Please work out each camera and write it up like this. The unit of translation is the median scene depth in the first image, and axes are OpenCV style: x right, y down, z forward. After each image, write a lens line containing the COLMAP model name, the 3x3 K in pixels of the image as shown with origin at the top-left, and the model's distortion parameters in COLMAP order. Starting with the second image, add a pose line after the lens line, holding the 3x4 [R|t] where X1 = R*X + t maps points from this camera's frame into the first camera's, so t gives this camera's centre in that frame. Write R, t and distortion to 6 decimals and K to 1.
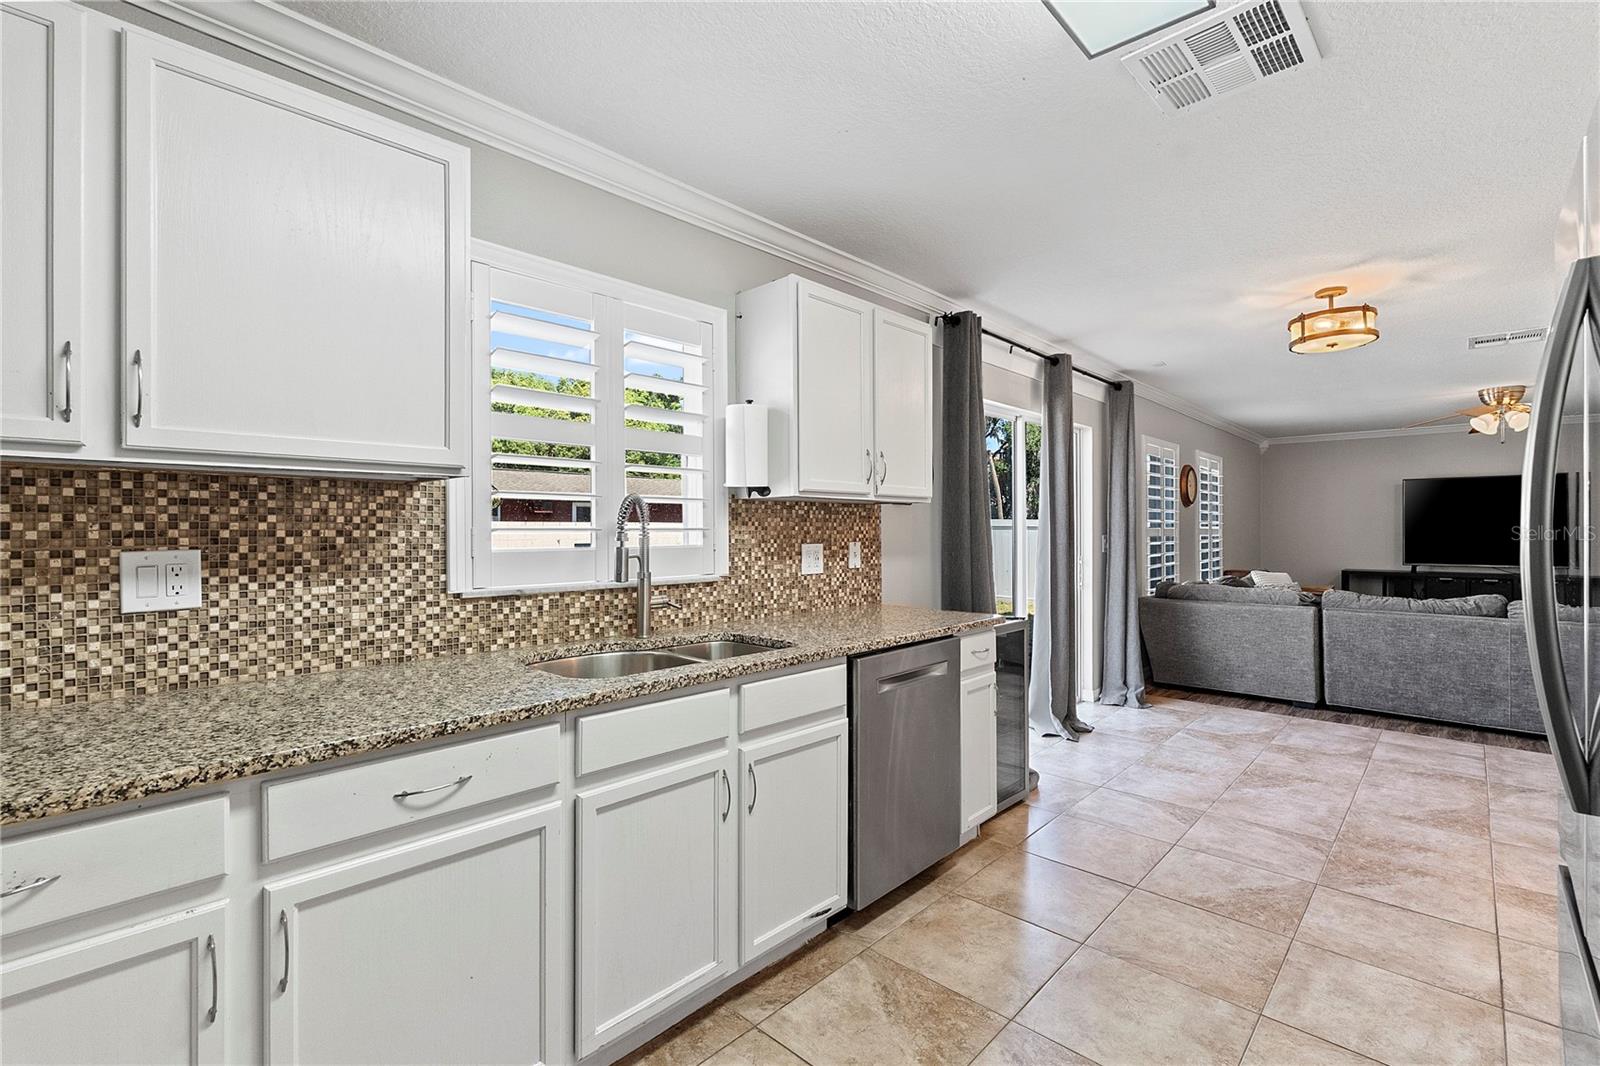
lens RADIAL K [[714.7, 0, 802.9], [0, 714.7, 531.0], [0, 0, 1]] dist [-0.001478, 0.000424]
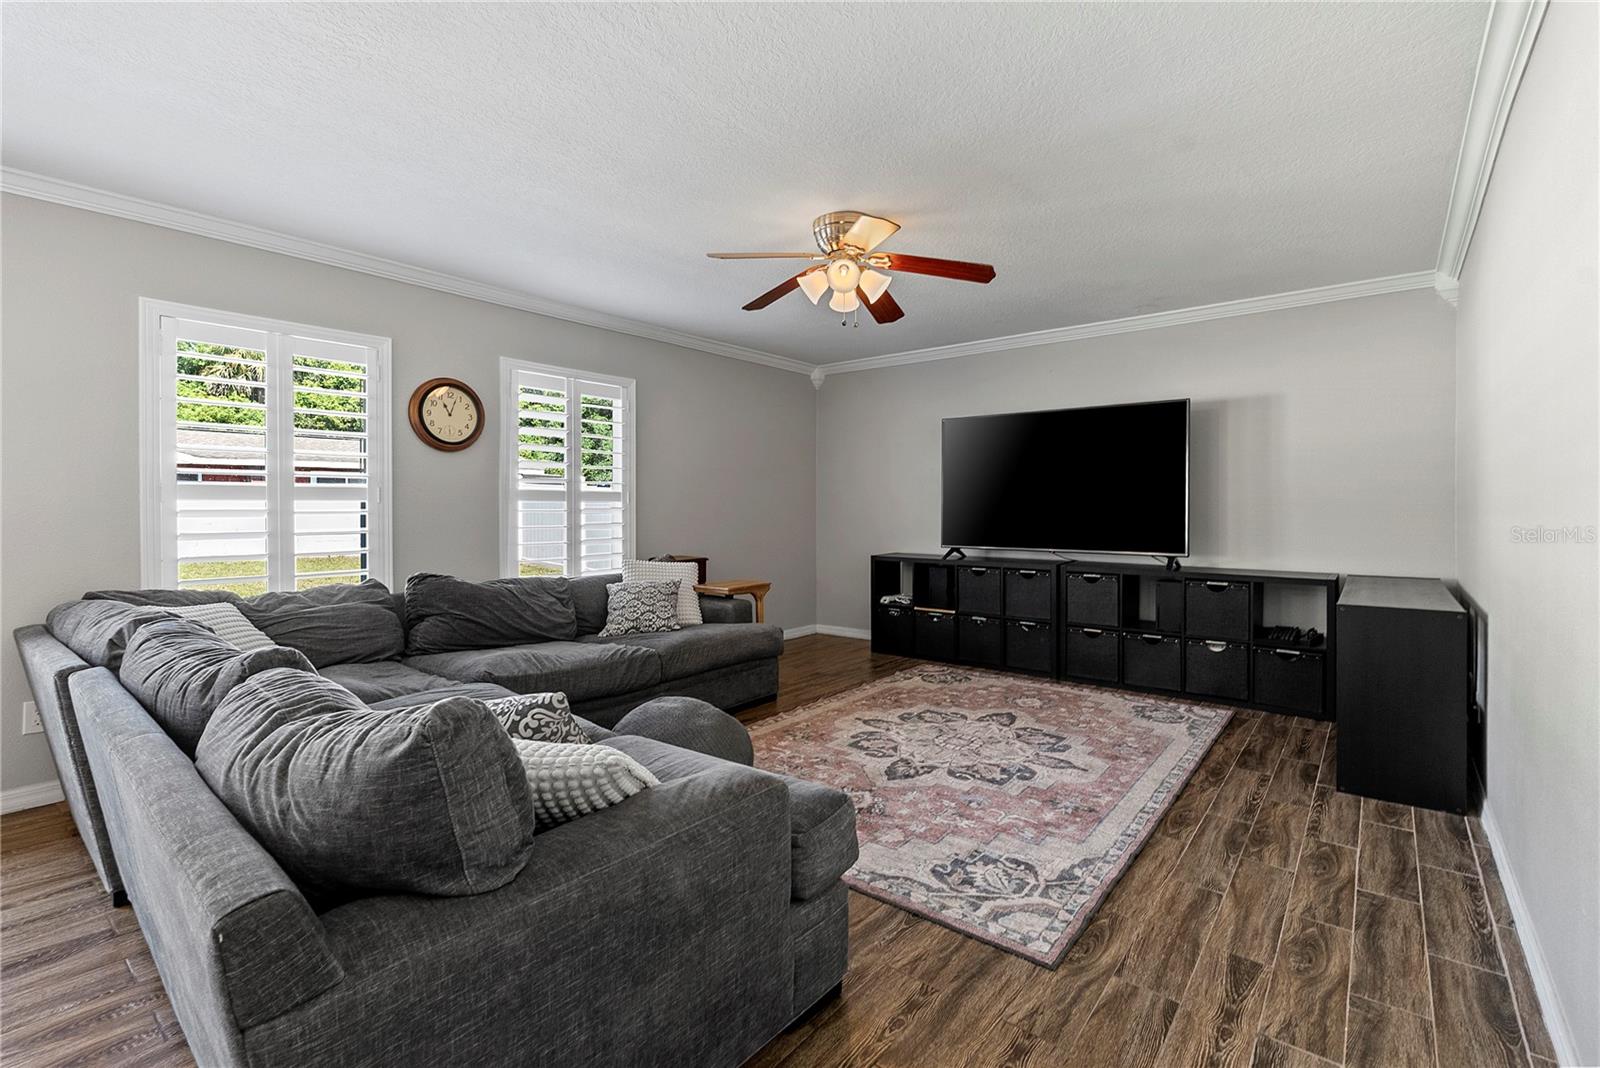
lens RADIAL K [[714.7, 0, 805.6], [0, 714.7, 522.9], [0, 0, 1]] dist [-0.001478, 0.000424]
pose [[0.997390, 0.000345, 0.072204, 1.851584], [-0.001654, 0.999835, 0.018070, 0.035550], [-0.072186, -0.018142, 0.997226, 0.931170]]
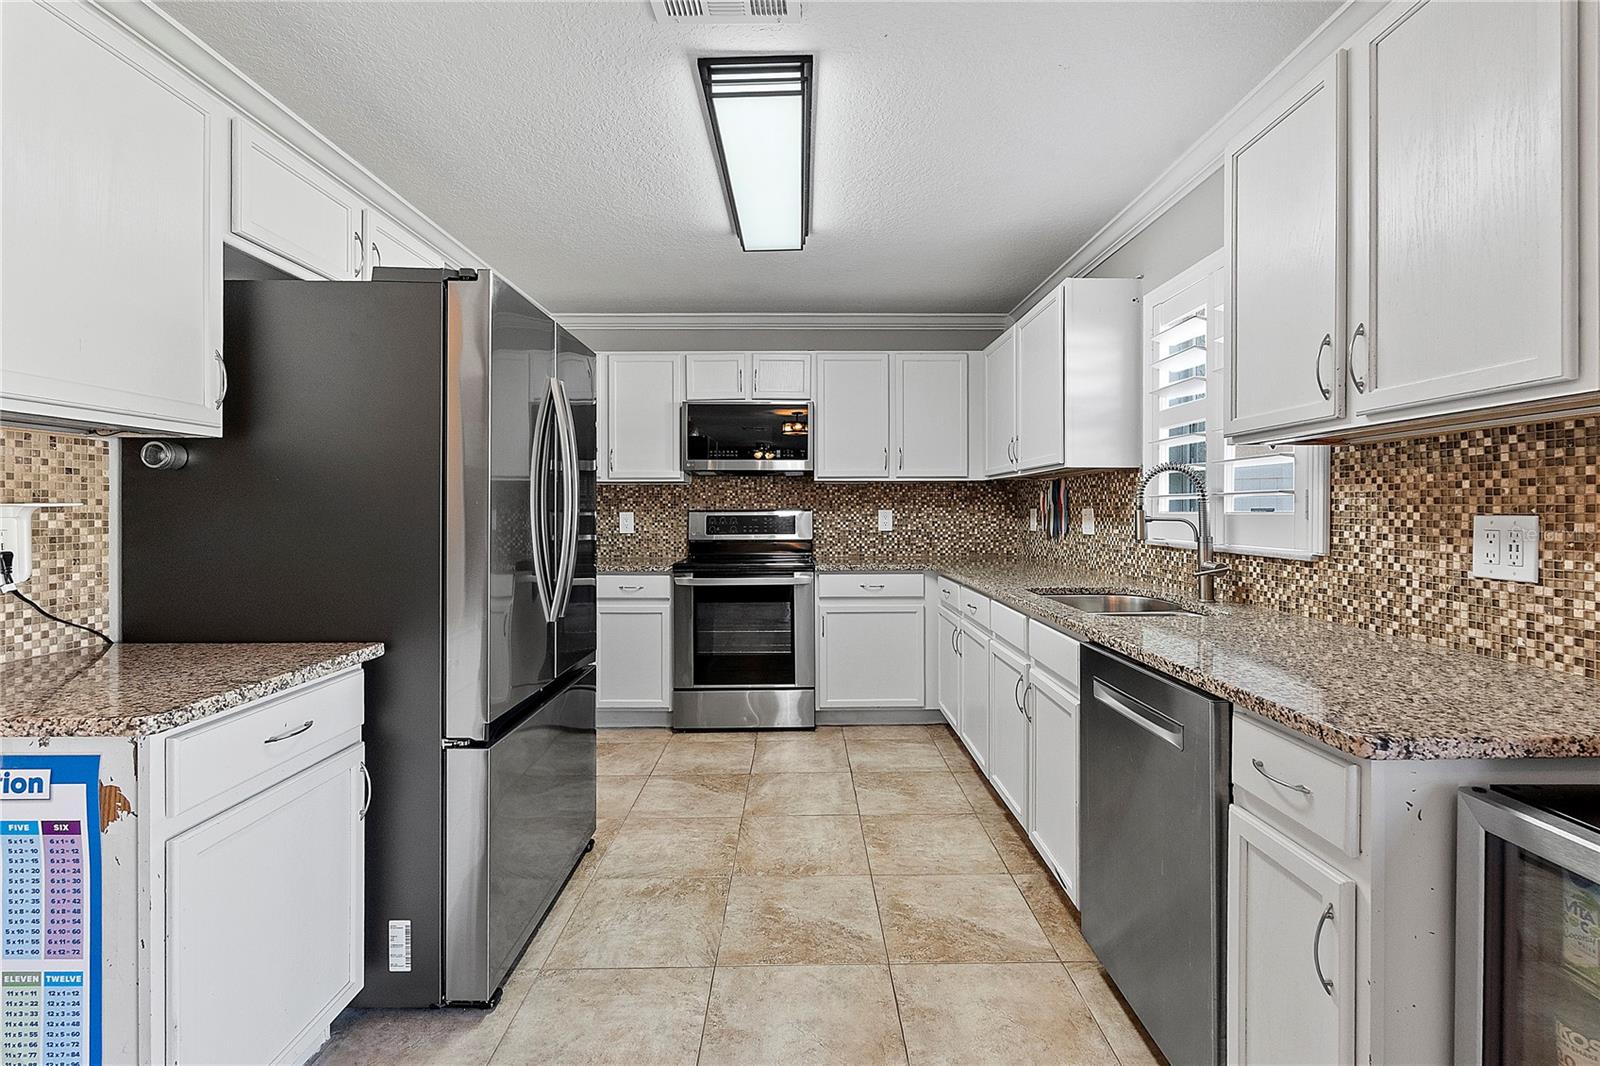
lens RADIAL K [[714.7, 0, 805.8], [0, 714.7, 508.2], [0, 0, 1]] dist [-0.001478, 0.000424]
pose [[-0.723223, 0.002259, -0.690610, 0.684146], [0.002724, 0.999996, 0.000419, 0.011851], [0.690609, -0.001578, -0.723227, 1.041326]]
